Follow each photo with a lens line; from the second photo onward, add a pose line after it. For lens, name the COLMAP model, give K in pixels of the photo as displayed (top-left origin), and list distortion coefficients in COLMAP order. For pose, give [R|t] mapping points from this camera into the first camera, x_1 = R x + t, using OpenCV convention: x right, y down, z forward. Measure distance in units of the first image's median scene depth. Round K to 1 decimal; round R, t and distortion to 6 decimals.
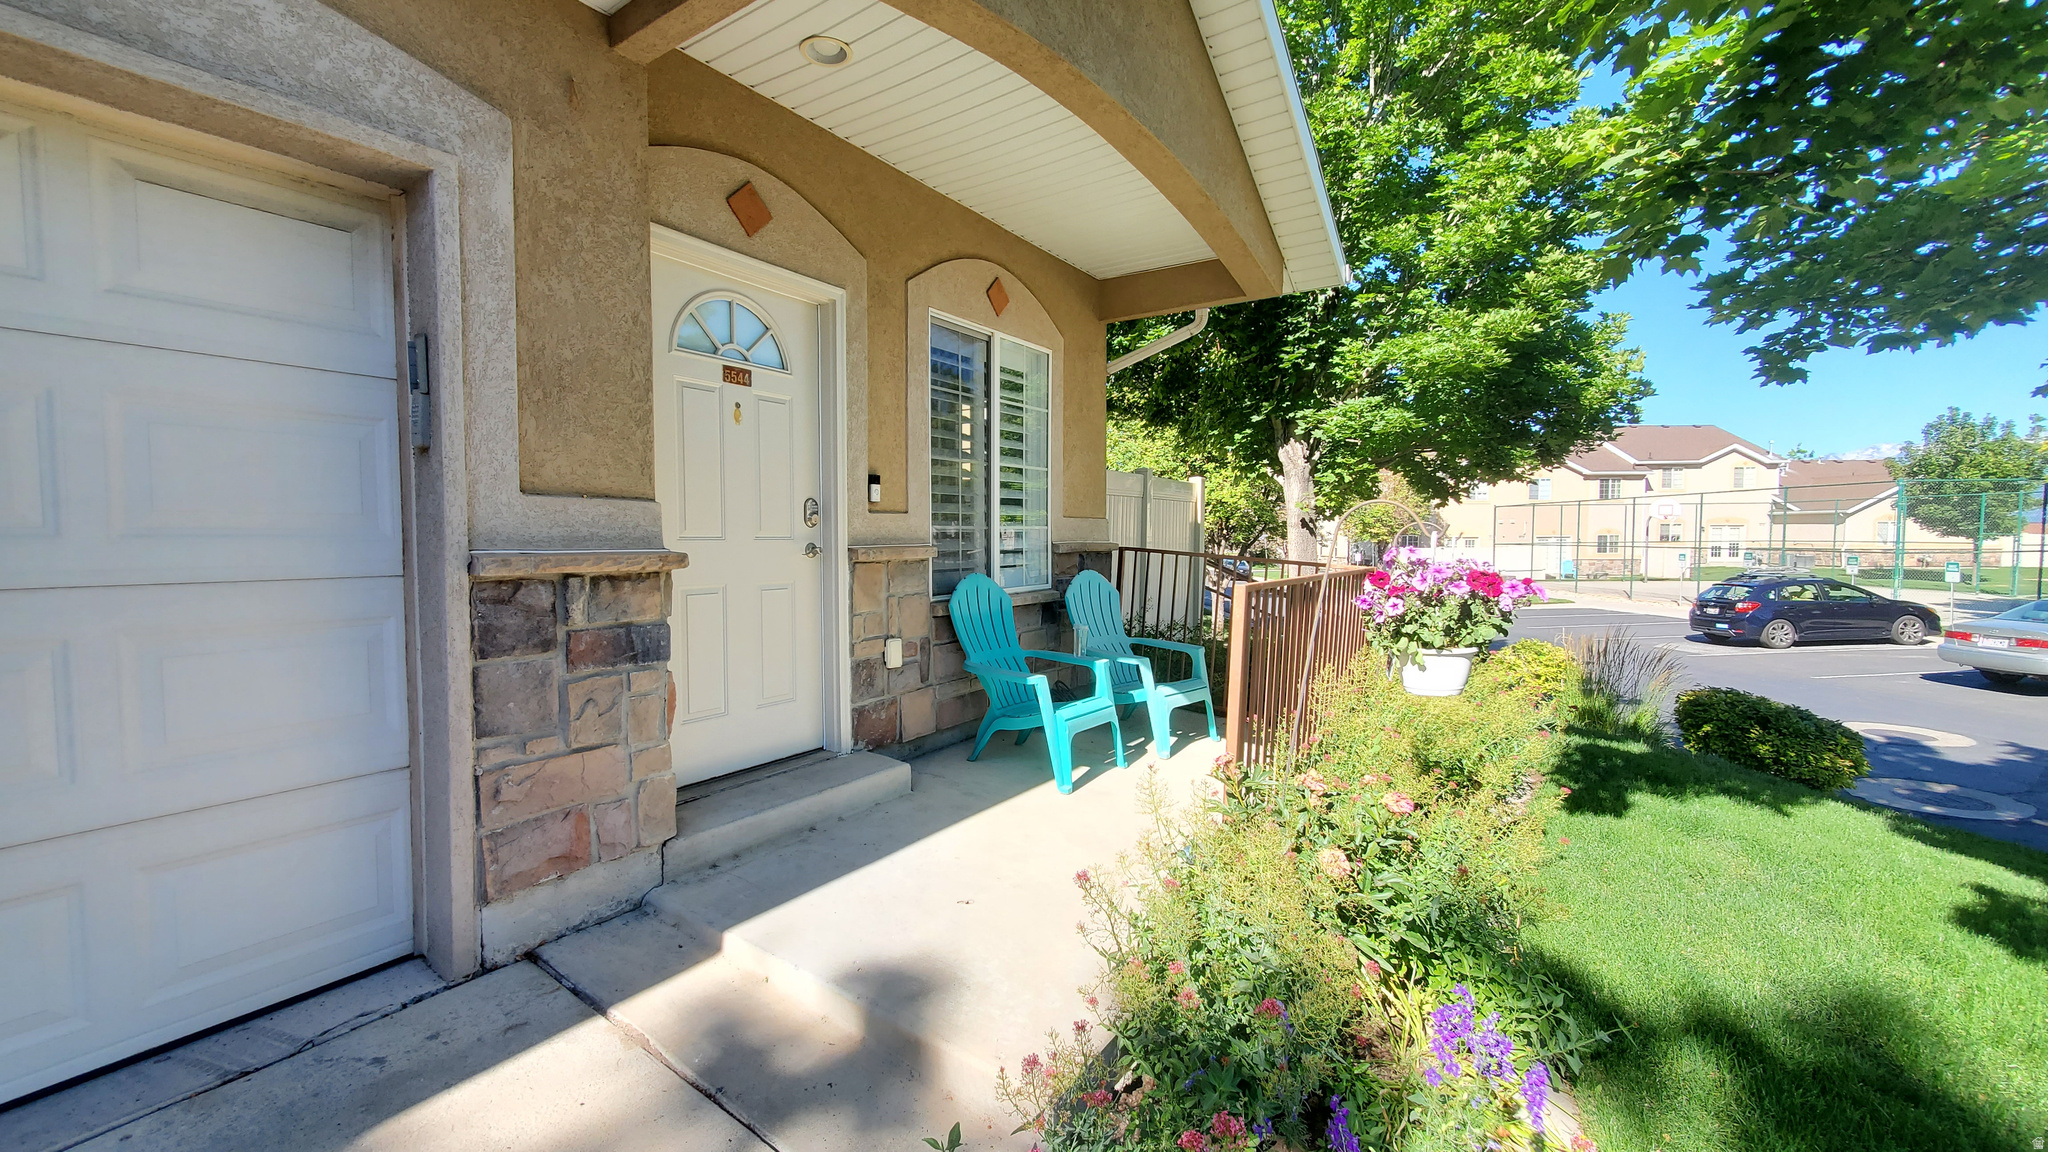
lens RADIAL K [[811.0, 0, 1012.6], [0, 811.0, 573.4], [0, 0, 1]] dist [-0.000756, -0.000182]
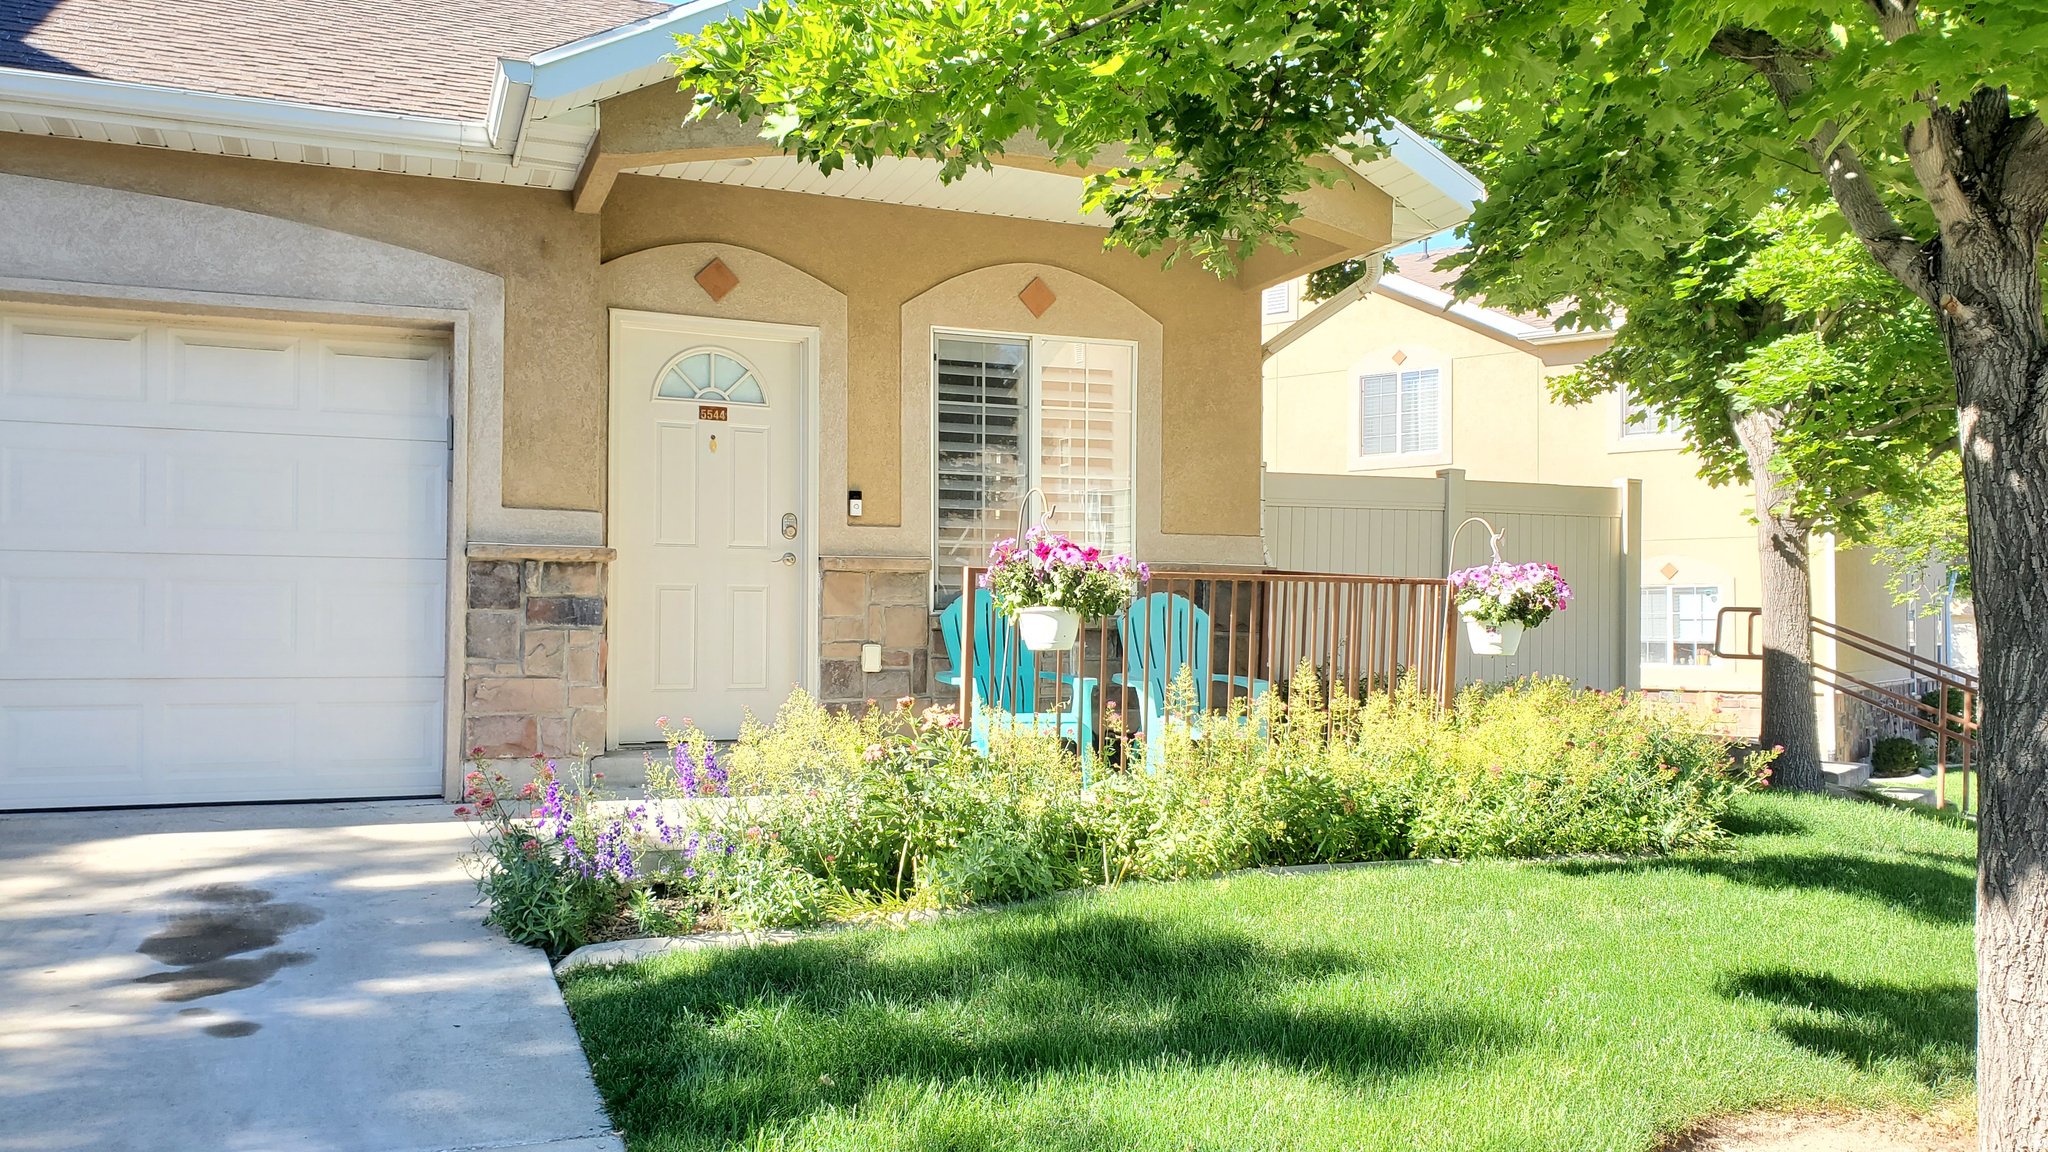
lens RADIAL K [[1559.5, 0, 1031.4], [0, 1559.5, 590.9], [0, 0, 1]] dist [0.152192, -0.435807]
pose [[0.833251, -0.010939, -0.552787, 1.782172], [-0.030417, 0.997383, -0.065587, 0.214060], [0.552058, 0.071464, 0.830738, -0.890930]]
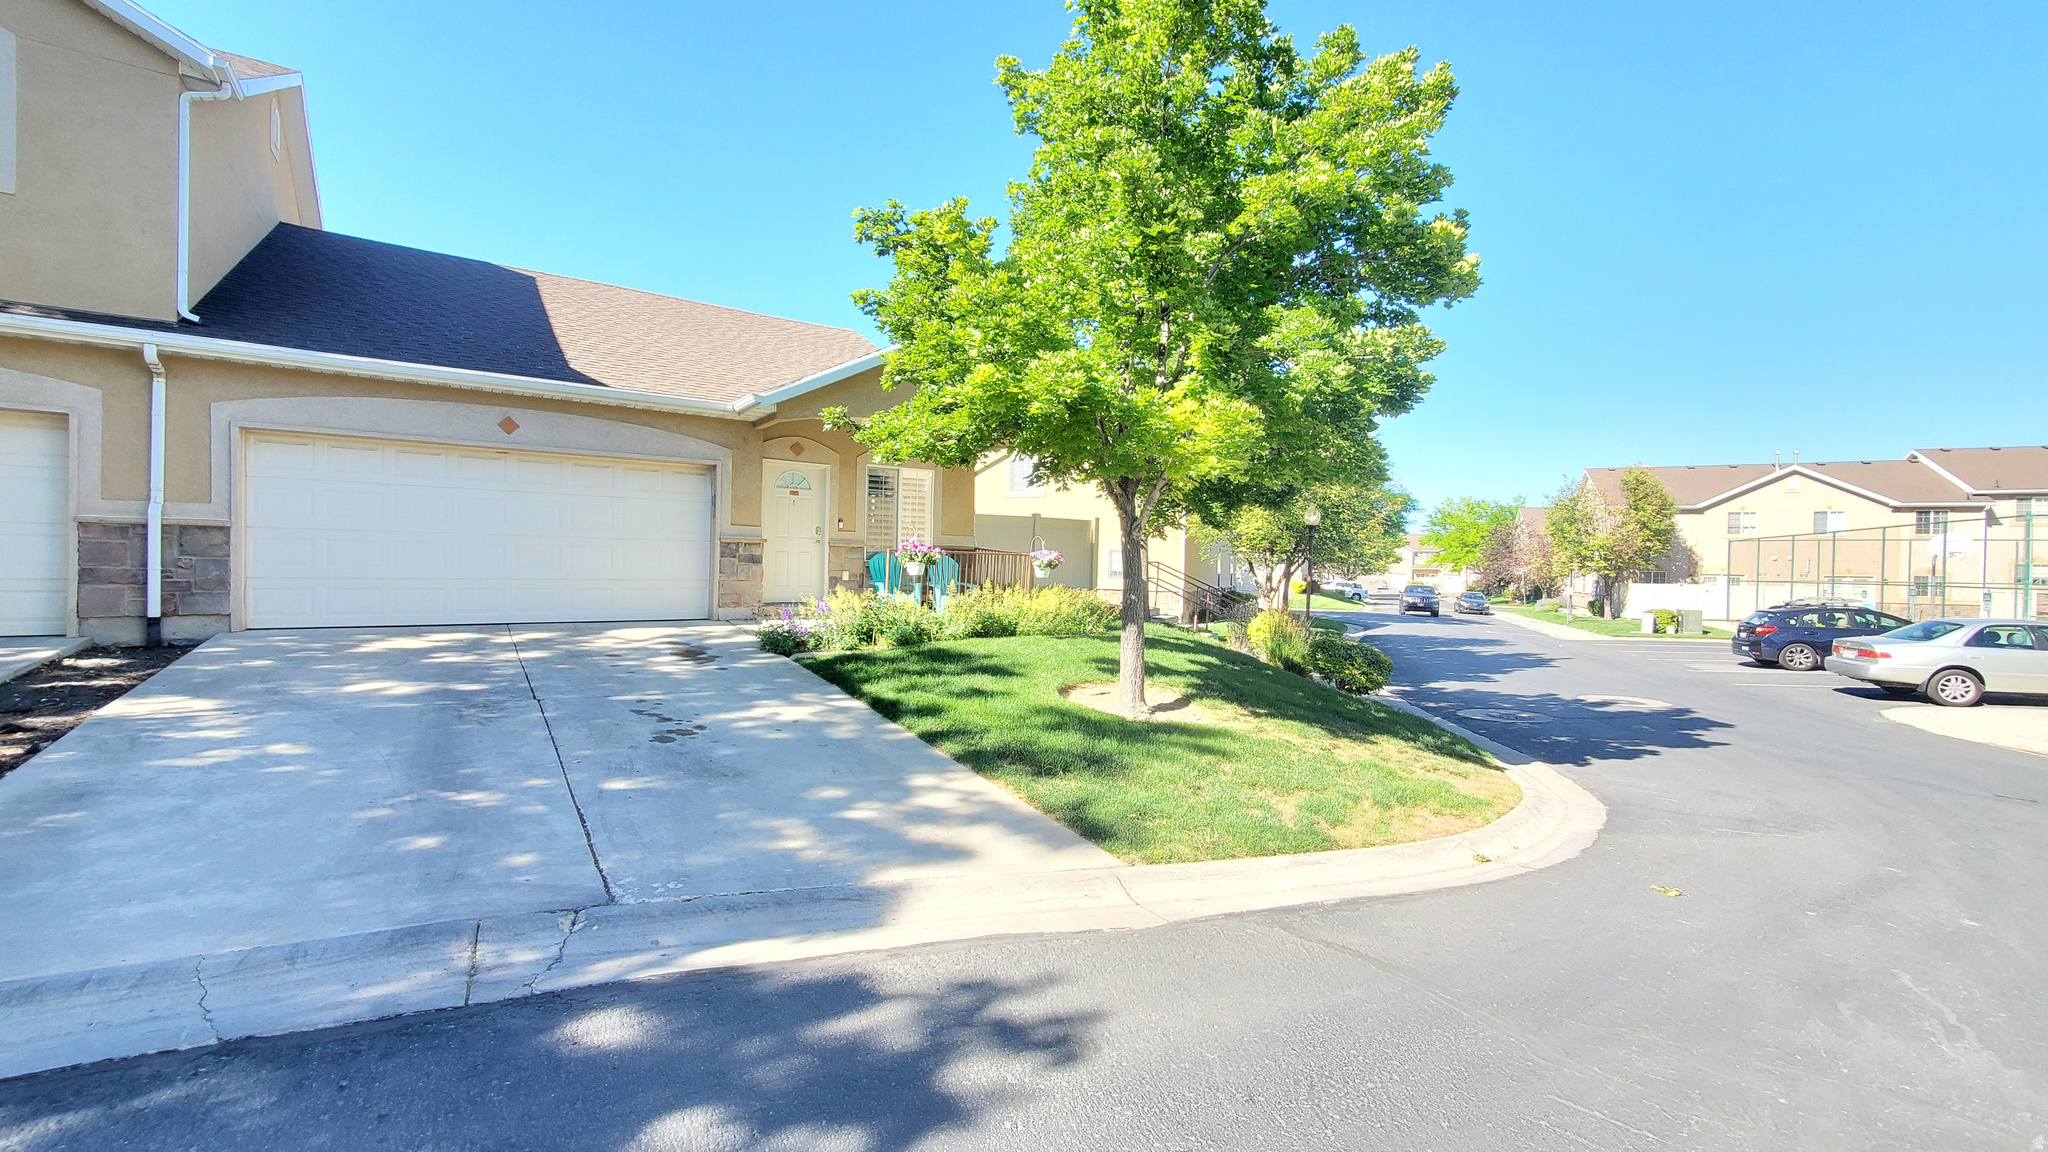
lens RADIAL K [[811.0, 0, 1012.6], [0, 811.0, 573.4], [0, 0, 1]] dist [-0.000756, -0.000182]
pose [[0.929793, 0.026099, -0.367155, 2.512765], [-0.039620, 0.998784, -0.029337, 0.242276], [0.365943, 0.041824, 0.929697, -2.635001]]
